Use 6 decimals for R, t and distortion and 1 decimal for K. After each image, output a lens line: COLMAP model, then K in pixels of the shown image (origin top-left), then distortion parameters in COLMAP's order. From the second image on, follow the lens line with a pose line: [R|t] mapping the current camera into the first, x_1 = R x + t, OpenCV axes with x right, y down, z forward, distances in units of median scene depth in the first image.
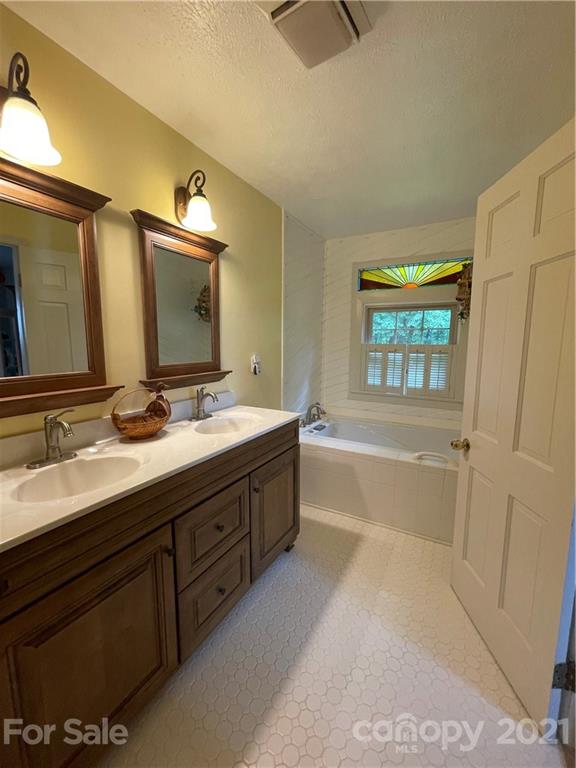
lens RADIAL K [[304.5, 0, 288.0], [0, 304.5, 384.0], [0, 0, 1]] dist [-0.022125, 0.000171]
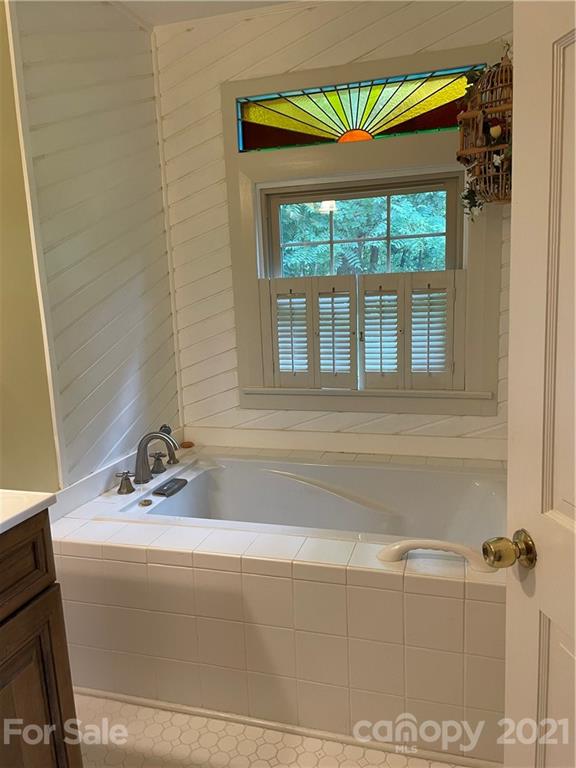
lens RADIAL K [[602.1, 0, 288.0], [0, 602.1, 384.0], [0, 0, 1]] dist [0.067934, -0.139541]
pose [[0.969795, -0.082595, 0.229510, 0.087269], [0.076381, 0.996434, 0.035847, -0.013741], [-0.231652, -0.017234, 0.972646, 0.183693]]
